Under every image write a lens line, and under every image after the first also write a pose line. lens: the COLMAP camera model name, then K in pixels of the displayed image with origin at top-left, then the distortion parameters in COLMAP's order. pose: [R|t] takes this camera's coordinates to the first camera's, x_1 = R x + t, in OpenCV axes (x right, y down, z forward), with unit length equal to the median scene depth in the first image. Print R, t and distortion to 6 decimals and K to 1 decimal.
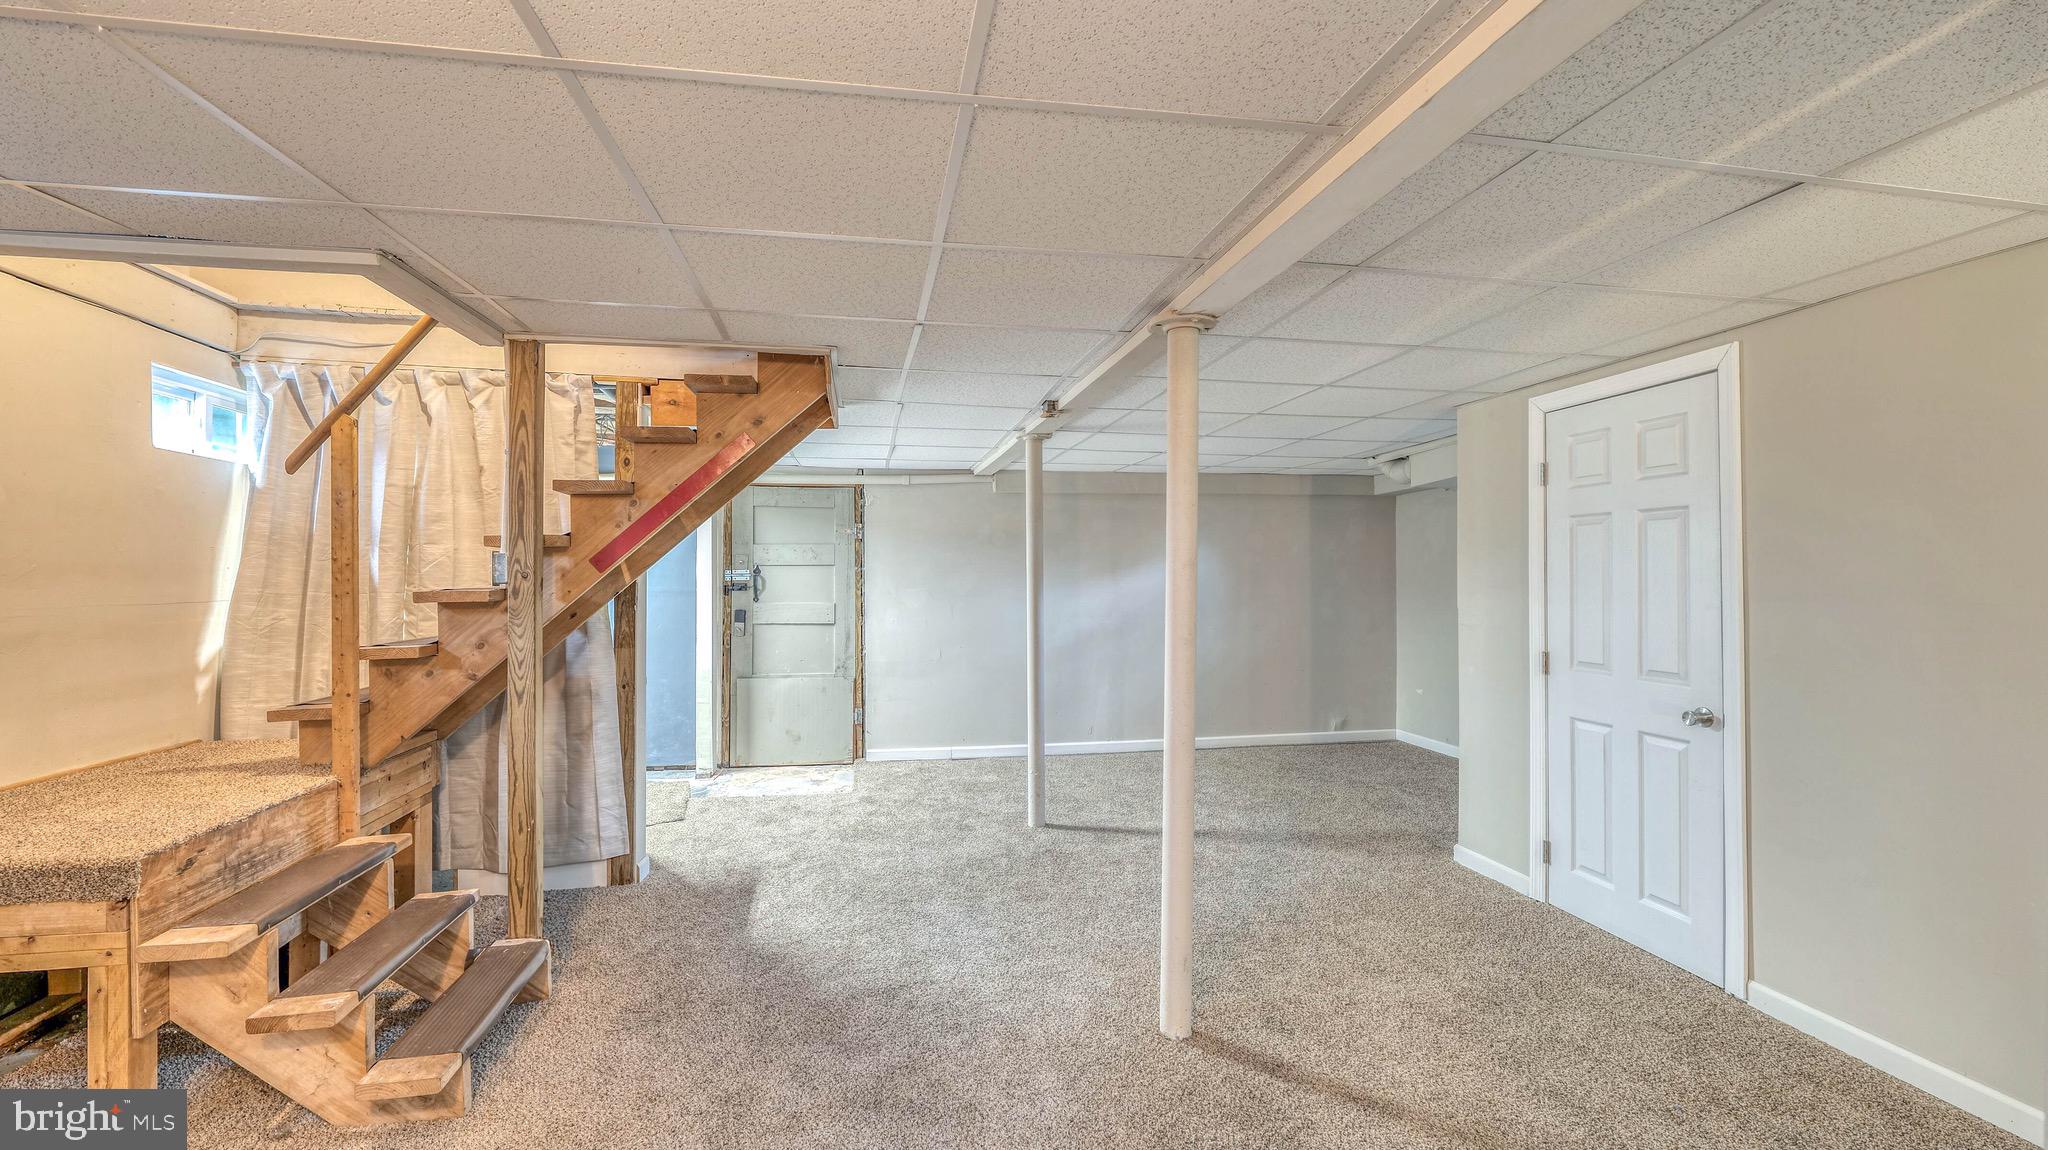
lens RADIAL K [[831.1, 0, 1020.0], [0, 831.1, 570.9], [0, 0, 1]] dist [-0.013998, 0.001414]
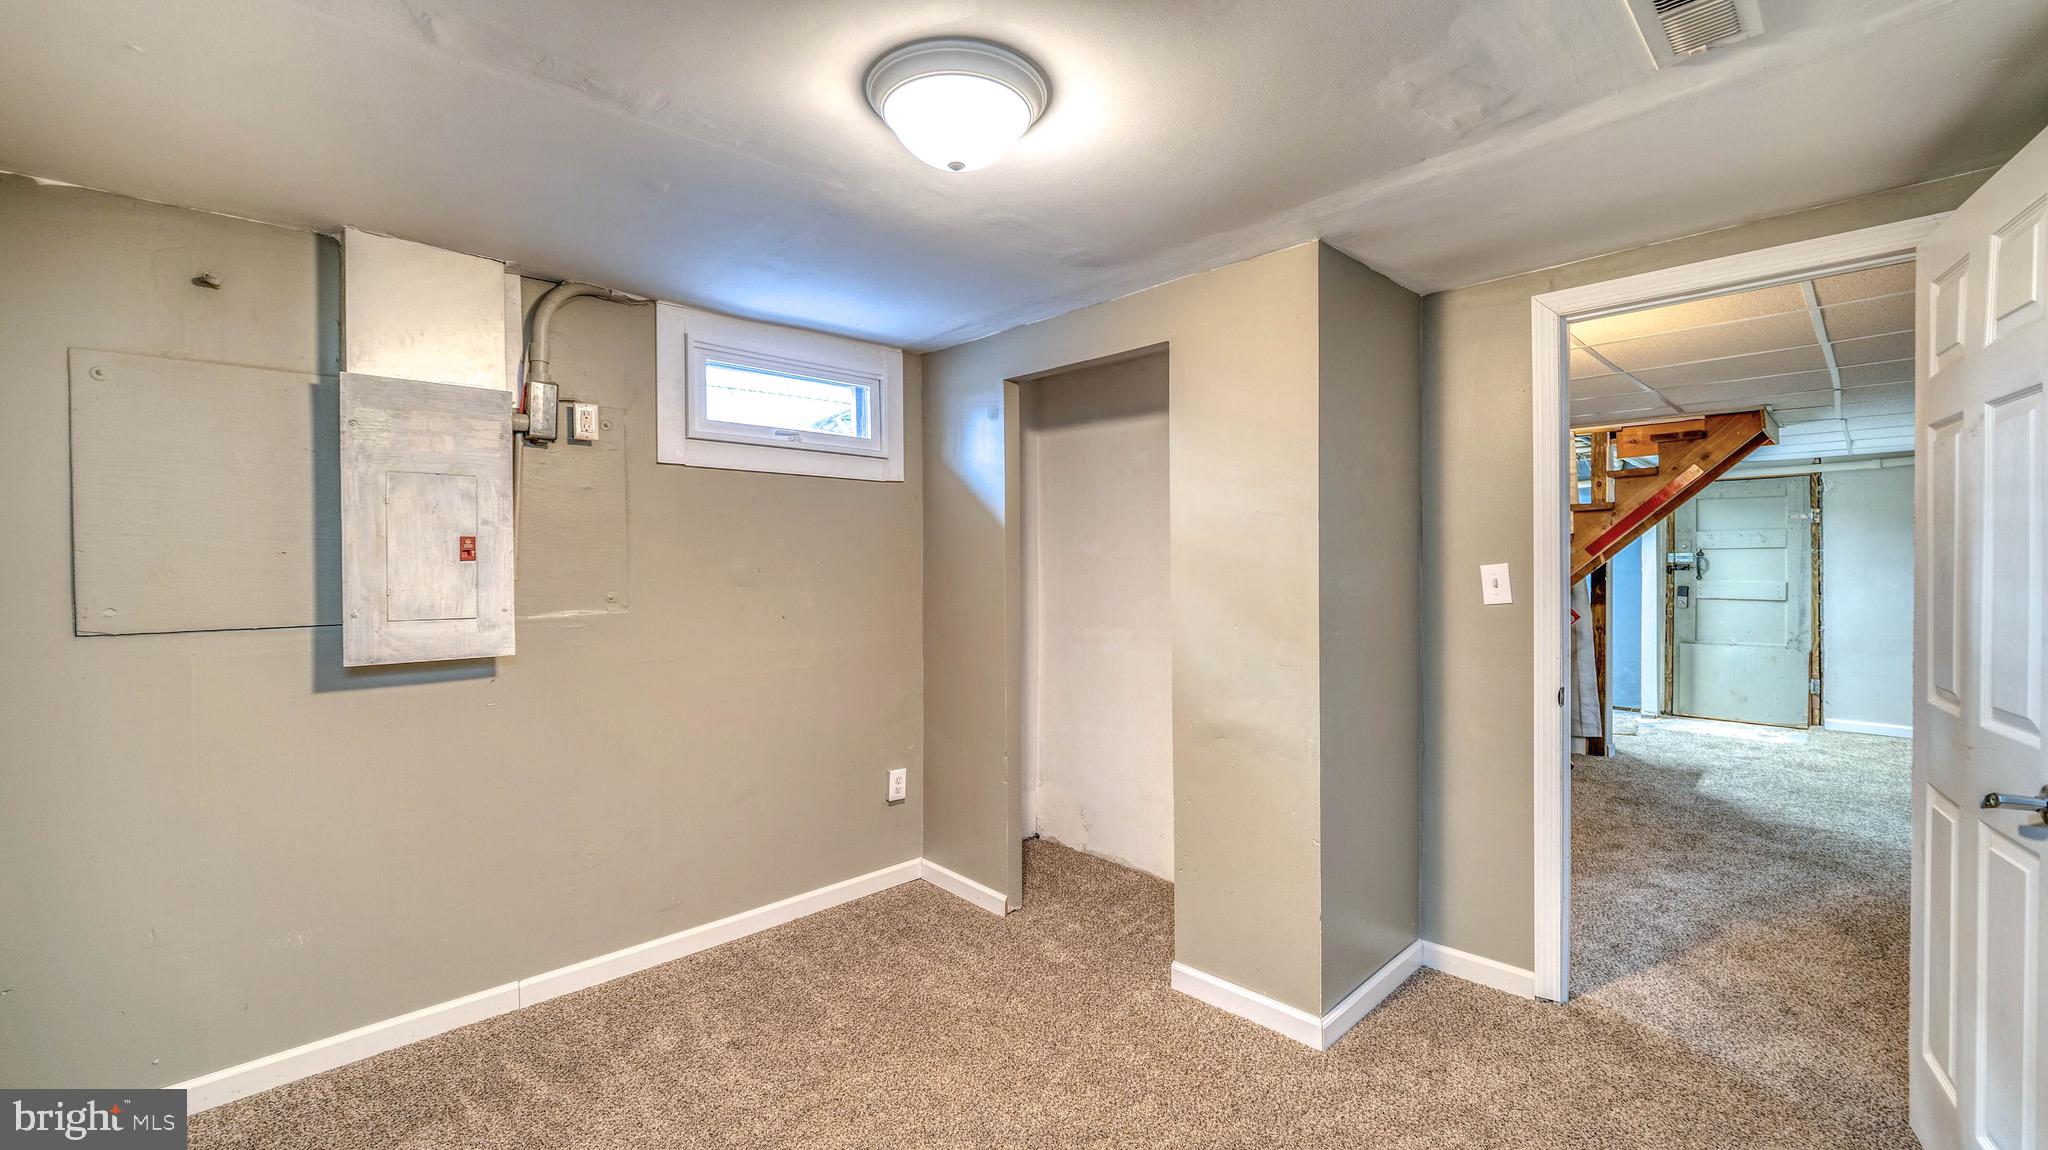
lens RADIAL K [[831.1, 0, 1009.7], [0, 831.1, 571.4], [0, 0, 1]] dist [-0.013998, 0.001414]
pose [[0.542137, 0.003023, -0.840285, 0.138944], [0.012208, 0.999860, 0.011474, -0.000235], [0.840201, -0.016479, 0.542024, -0.473617]]
